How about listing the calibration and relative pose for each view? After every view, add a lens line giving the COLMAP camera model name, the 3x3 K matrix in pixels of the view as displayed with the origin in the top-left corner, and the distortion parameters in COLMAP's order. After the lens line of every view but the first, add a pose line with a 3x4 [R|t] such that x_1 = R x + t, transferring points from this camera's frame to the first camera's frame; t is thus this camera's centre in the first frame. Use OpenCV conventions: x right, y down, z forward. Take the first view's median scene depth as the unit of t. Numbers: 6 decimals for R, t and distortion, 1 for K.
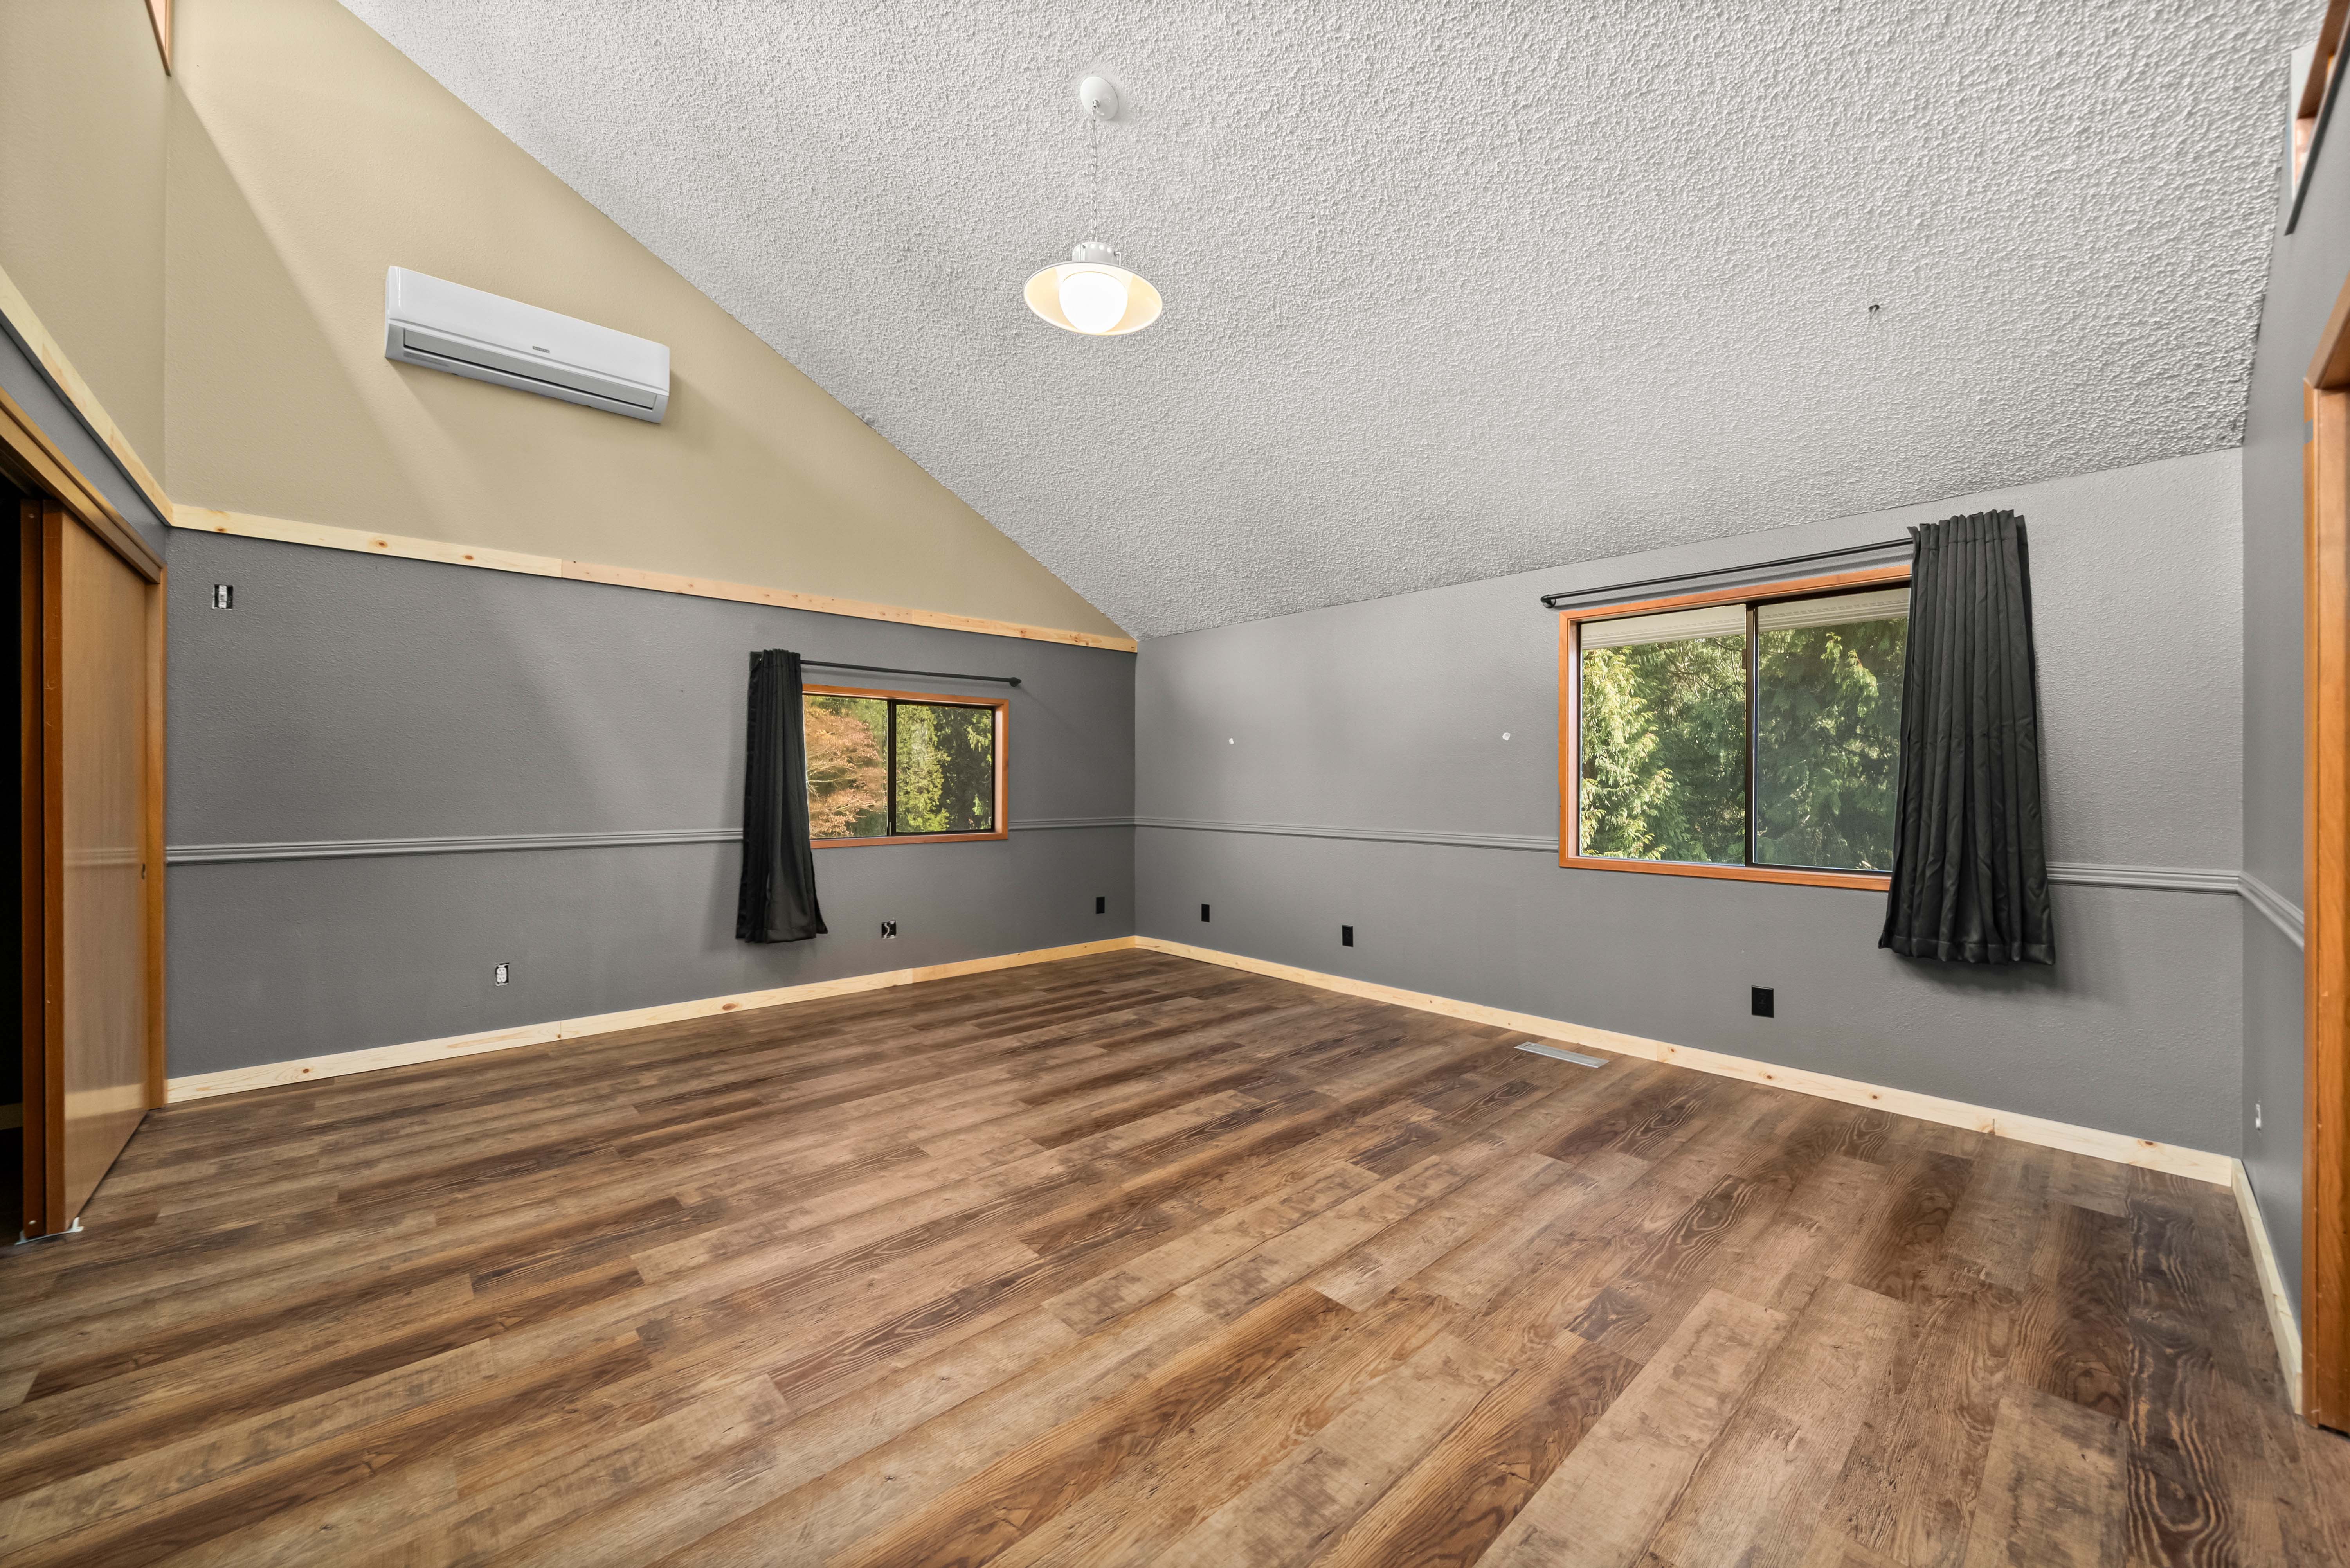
lens RADIAL K [[876.2, 0, 1161.9], [0, 876.2, 781.1], [0, 0, 1]] dist [-0.003927, -0.000235]
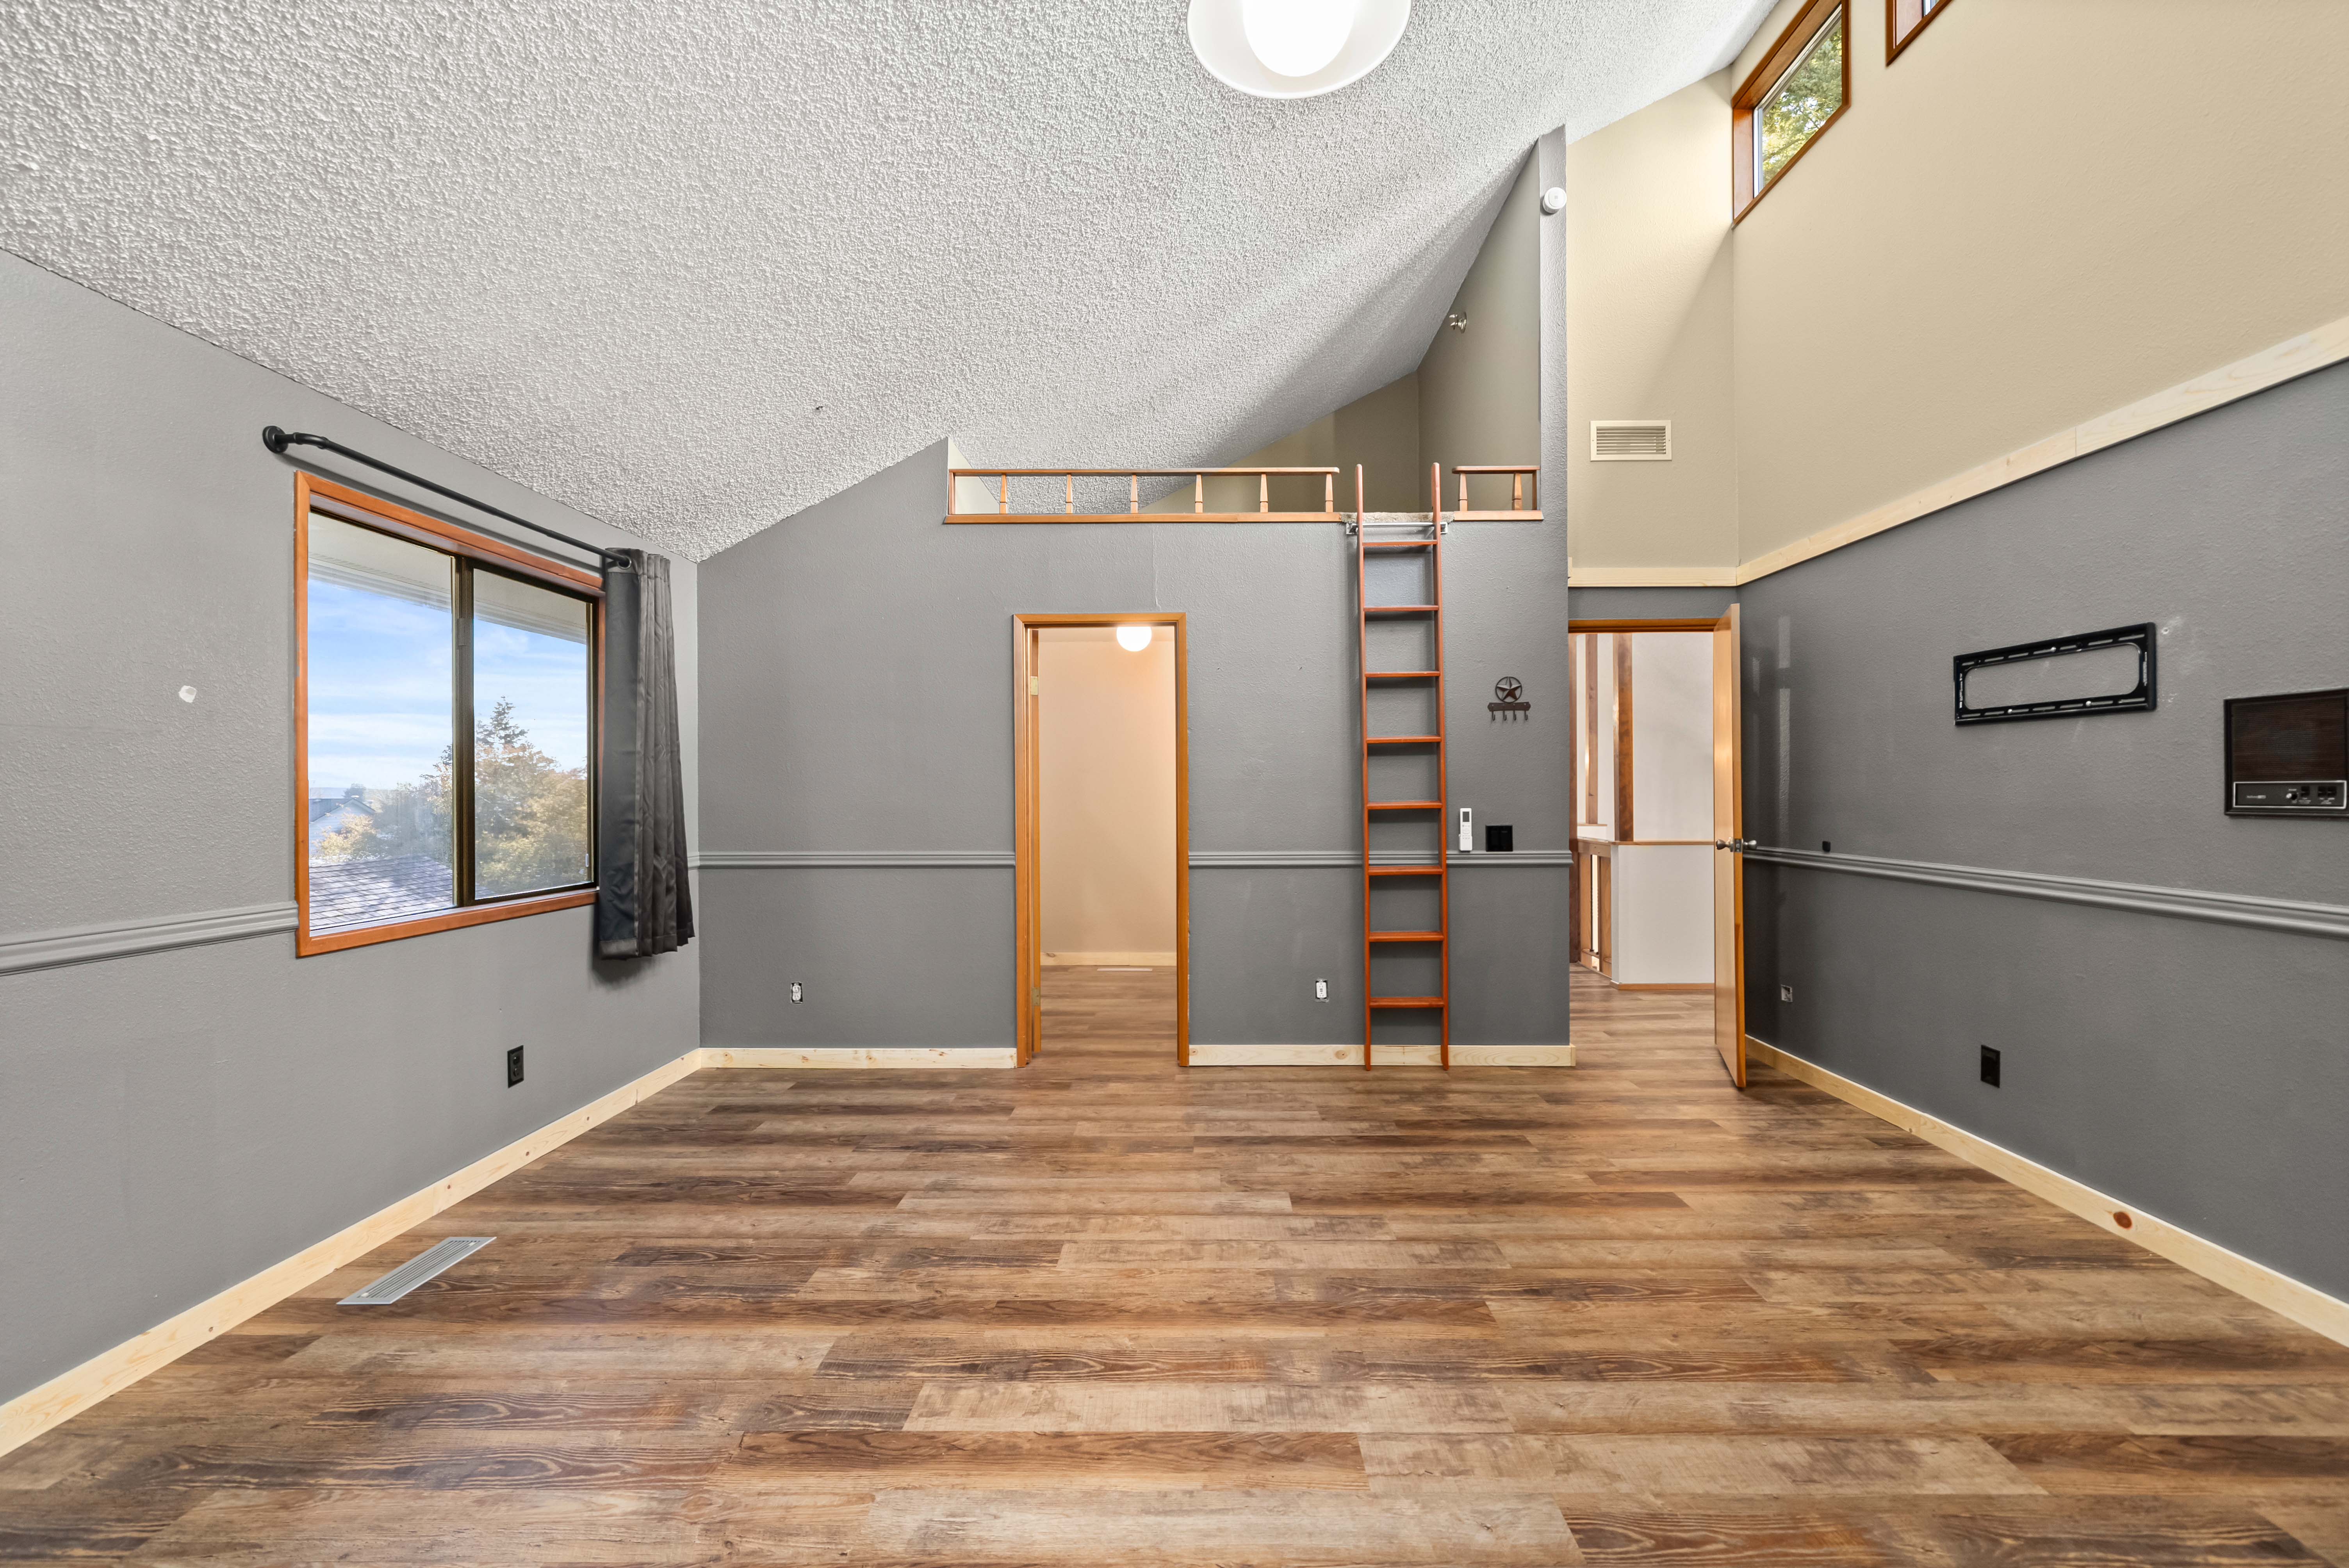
lens RADIAL K [[1039.1, 0, 1176.3], [0, 1039.1, 789.9], [0, 0, 1]] dist [0.004185, 0.000329]
pose [[-0.727874, -0.001205, 0.685710, -0.593281], [-0.000445, 0.999999, 0.001285, -0.005945], [-0.685711, 0.000630, -0.727874, 1.823448]]
